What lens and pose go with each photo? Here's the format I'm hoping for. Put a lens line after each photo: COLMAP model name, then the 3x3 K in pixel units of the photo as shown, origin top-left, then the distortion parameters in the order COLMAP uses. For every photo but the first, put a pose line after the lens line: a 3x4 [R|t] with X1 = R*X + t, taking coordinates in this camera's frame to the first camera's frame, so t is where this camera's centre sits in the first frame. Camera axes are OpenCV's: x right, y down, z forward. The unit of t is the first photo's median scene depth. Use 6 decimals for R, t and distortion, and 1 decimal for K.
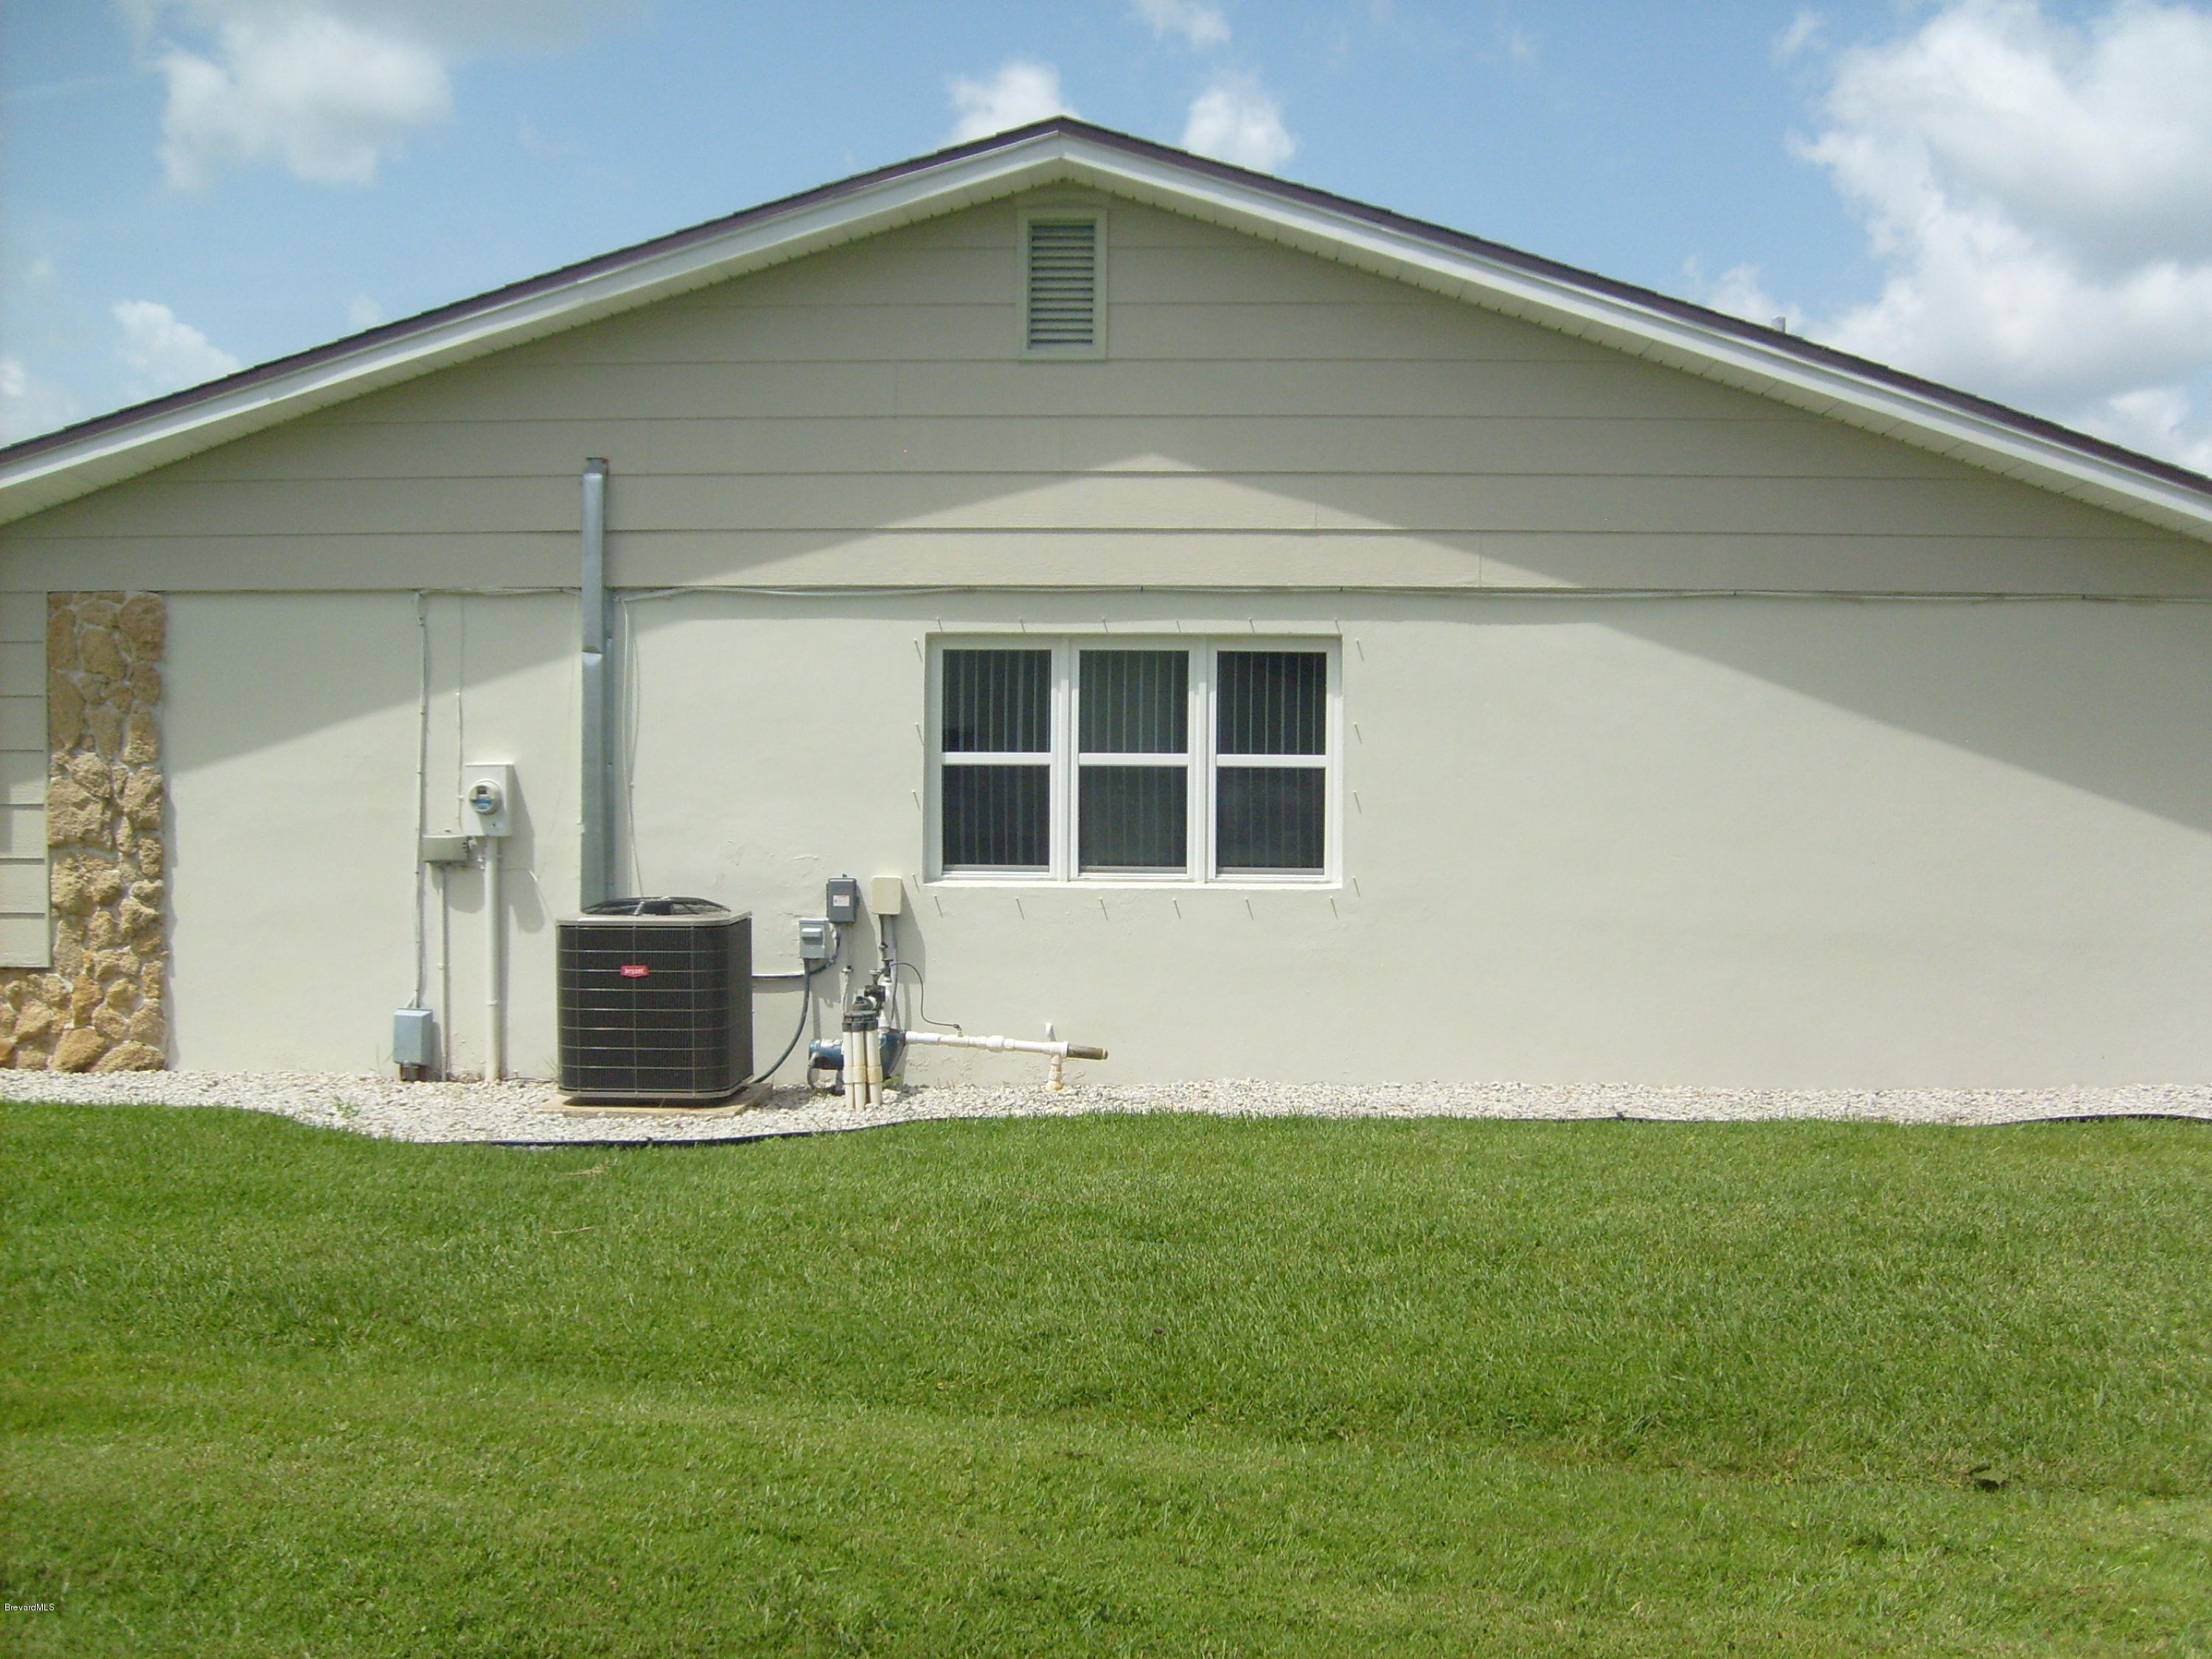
lens RADIAL K [[2302.3, 0, 1106.0], [0, 2302.3, 829.5], [0, 0, 1]] dist [-0.131543, -0.000361]
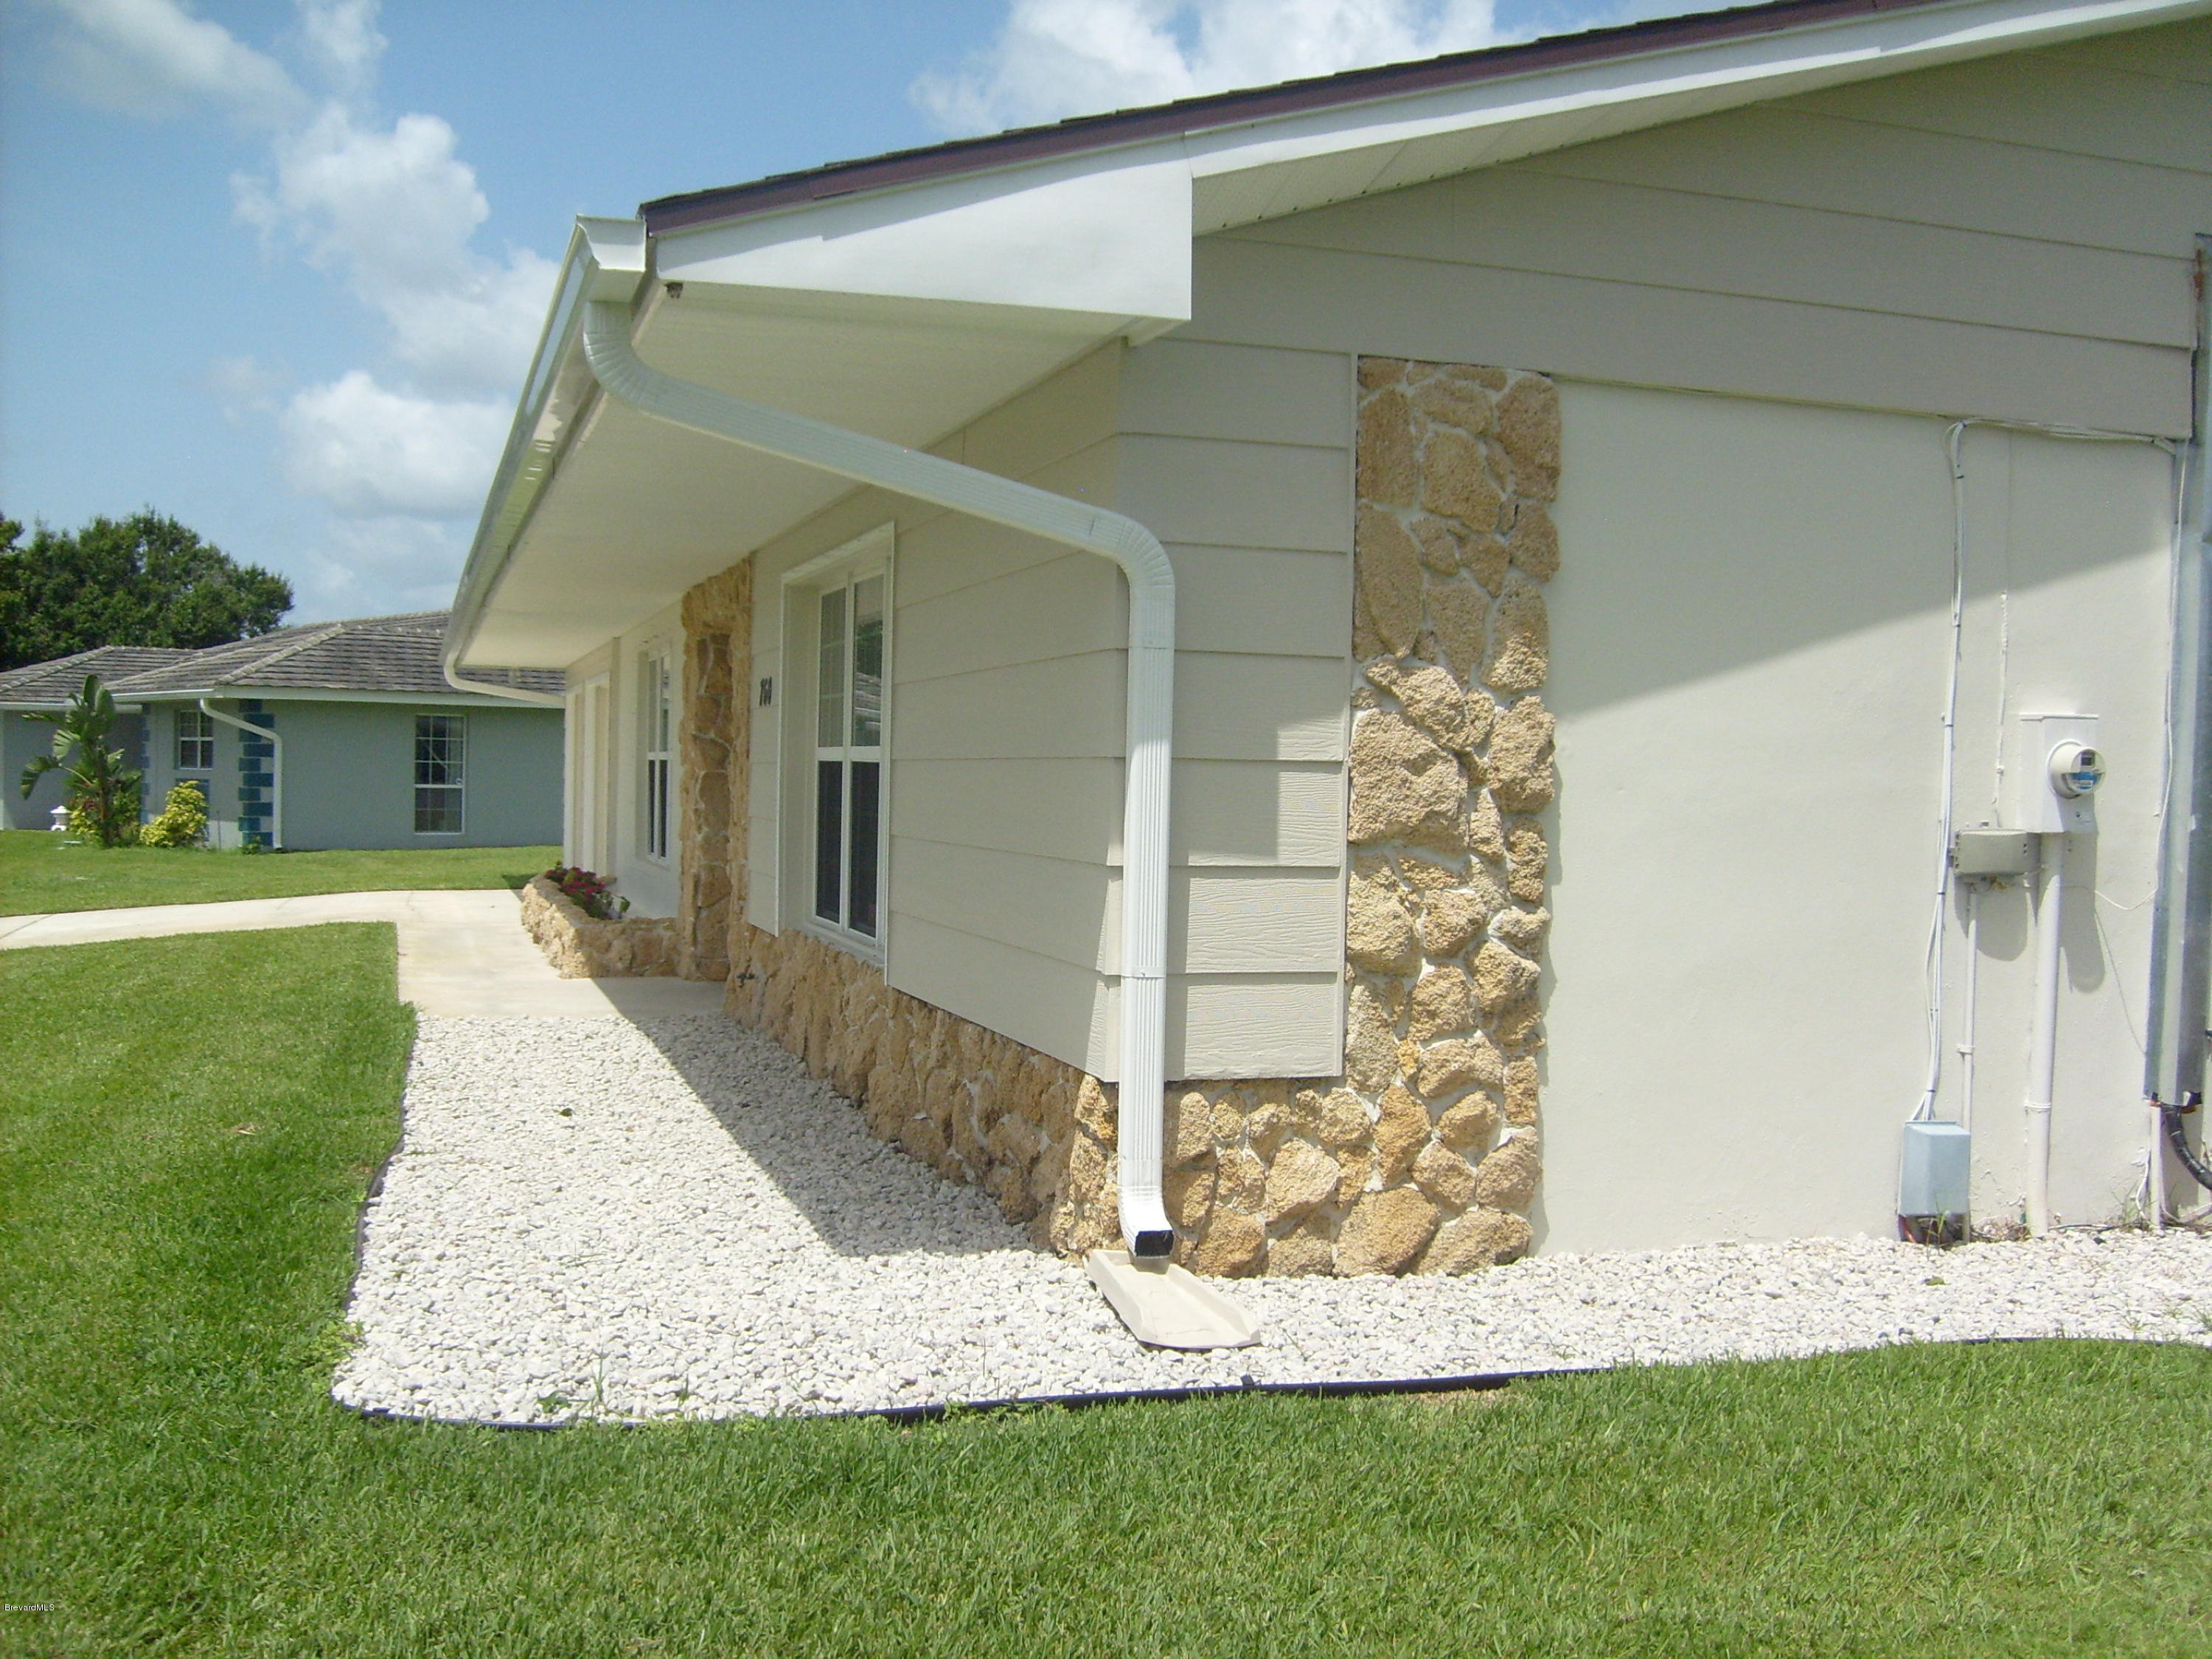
lens RADIAL K [[2302.3, 0, 1106.0], [0, 2302.3, 829.5], [0, 0, 1]] dist [-0.131543, -0.000361]
pose [[0.945212, 0.012989, 0.326197, -0.700862], [-0.011630, 0.999914, -0.006117, 0.008268], [-0.326249, 0.001988, 0.945282, 0.514407]]
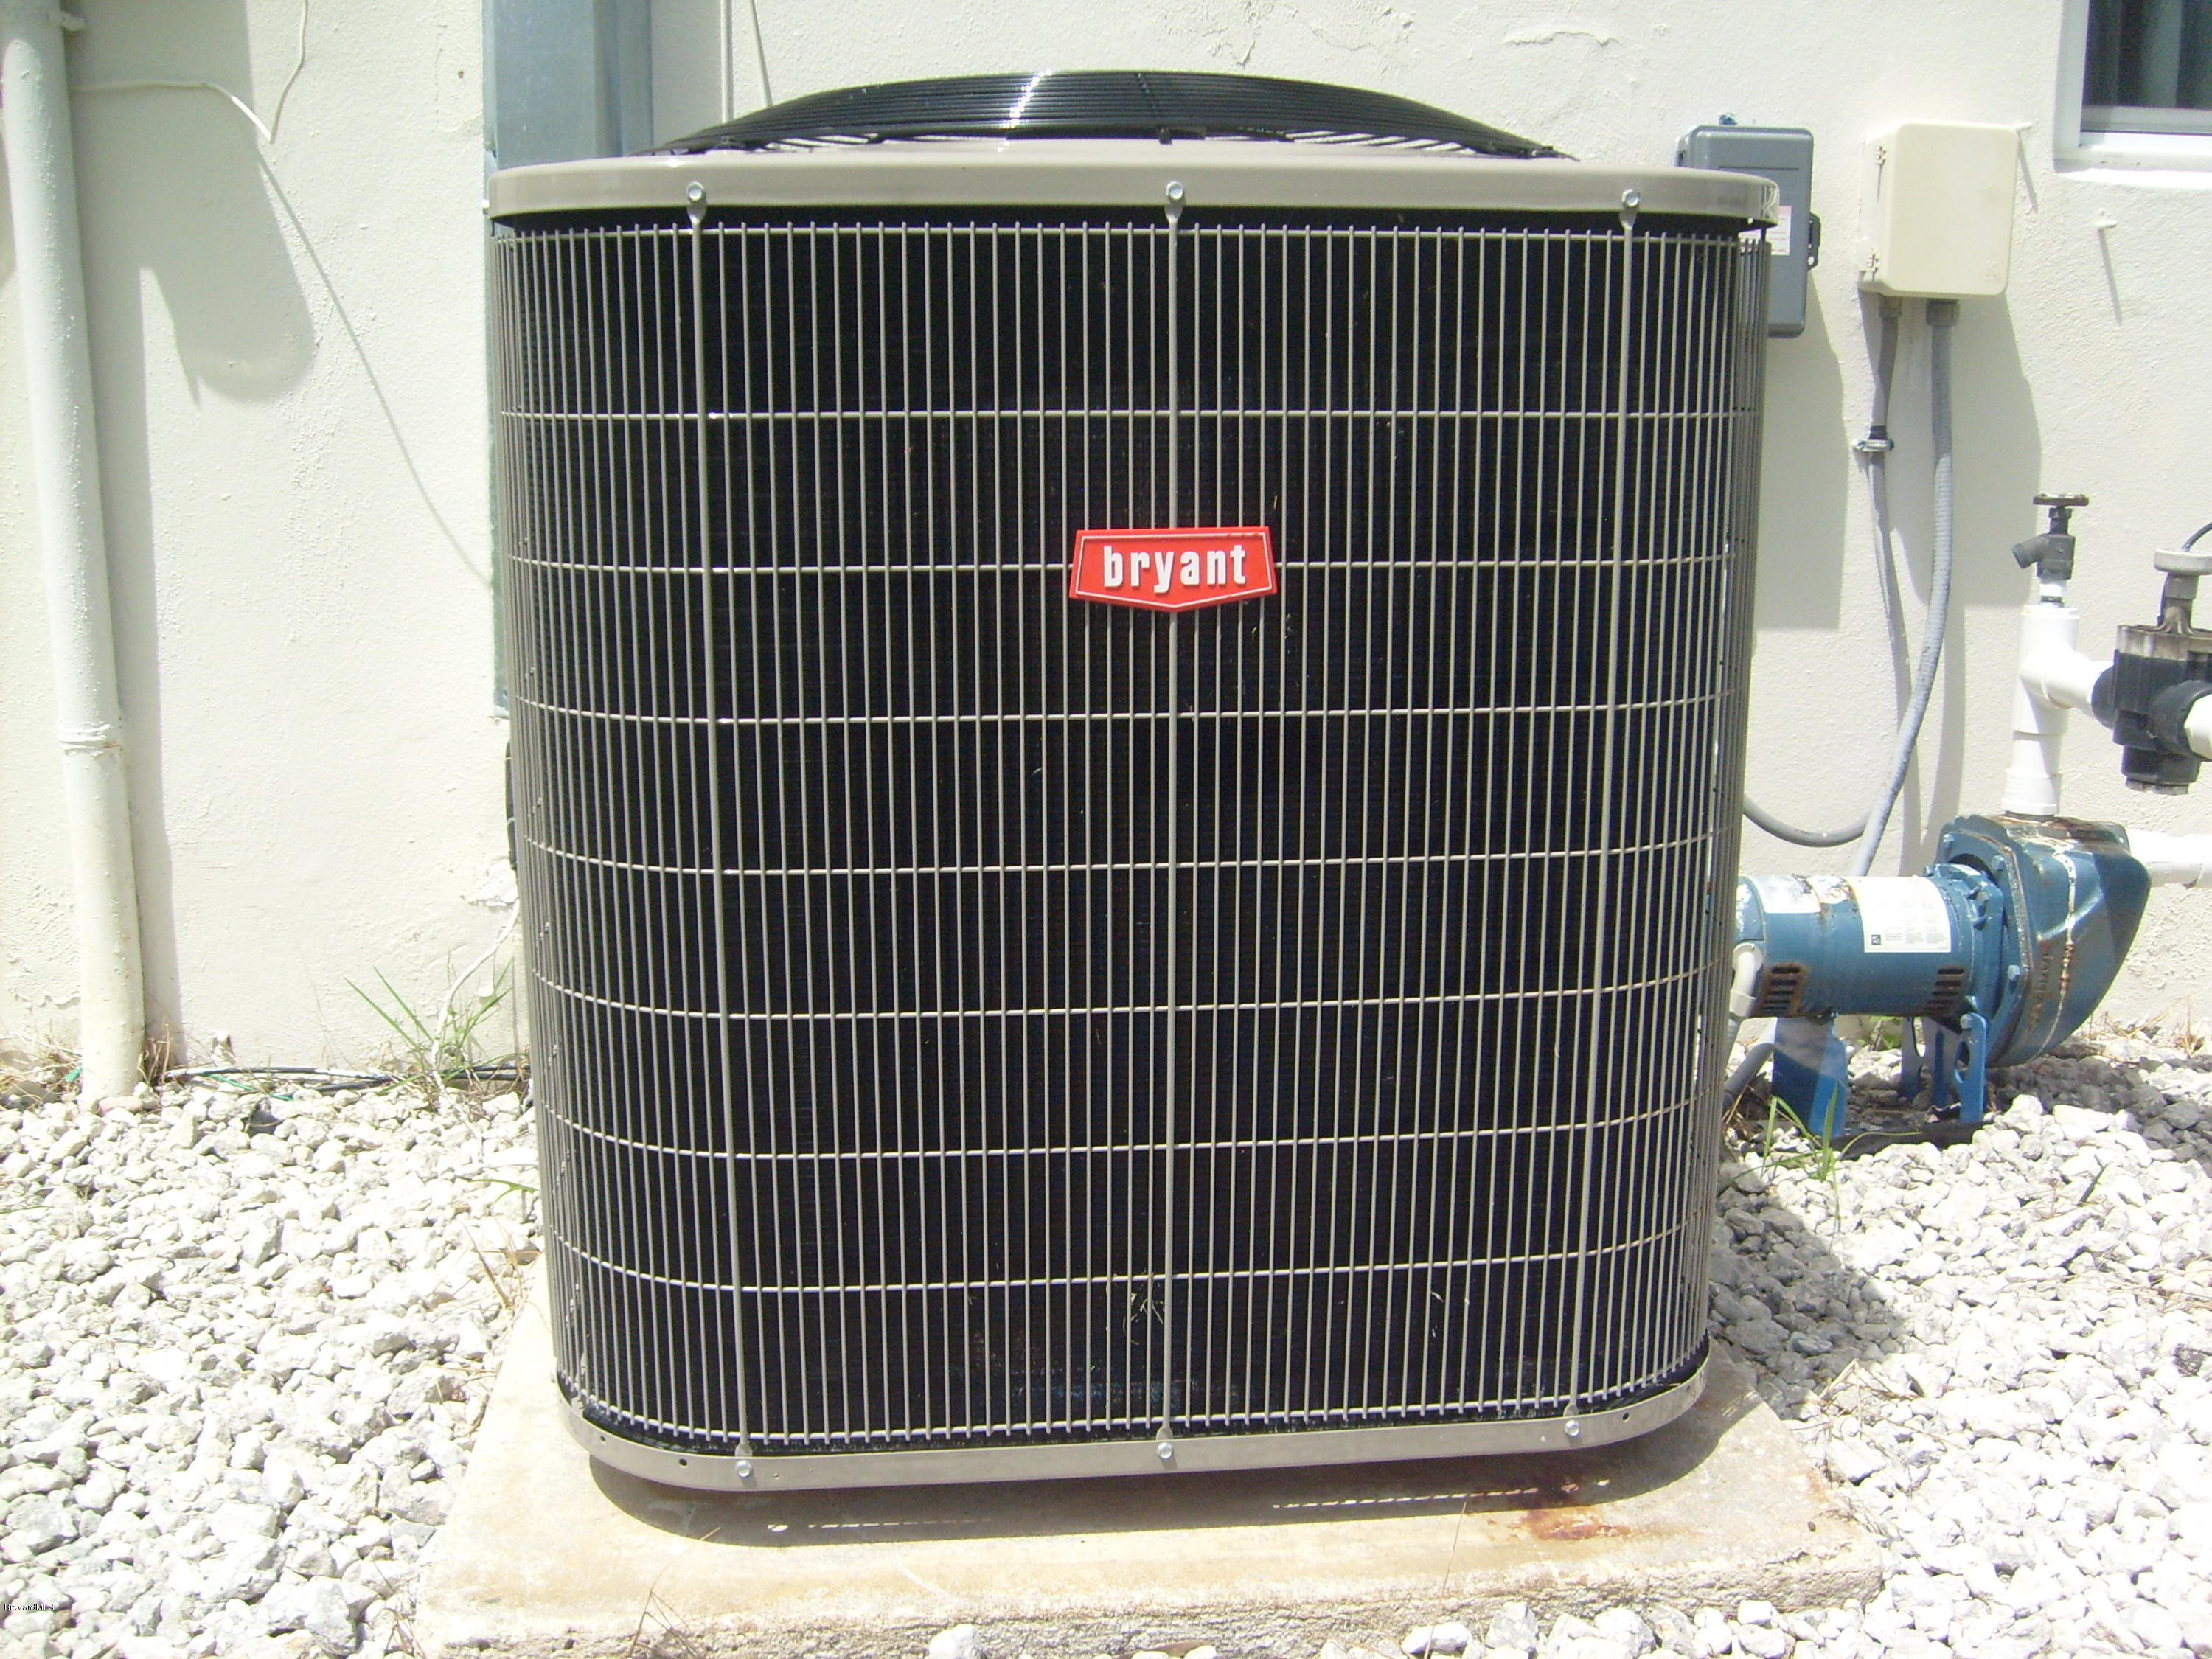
lens RADIAL K [[2302.3, 0, 1106.0], [0, 2302.3, 829.5], [0, 0, 1]] dist [-0.131543, -0.000361]
pose [[0.990120, -0.031964, 0.136529, -0.203280], [0.007014, 0.983743, 0.179446, 0.047510], [-0.140045, -0.176716, 0.974248, 0.779101]]
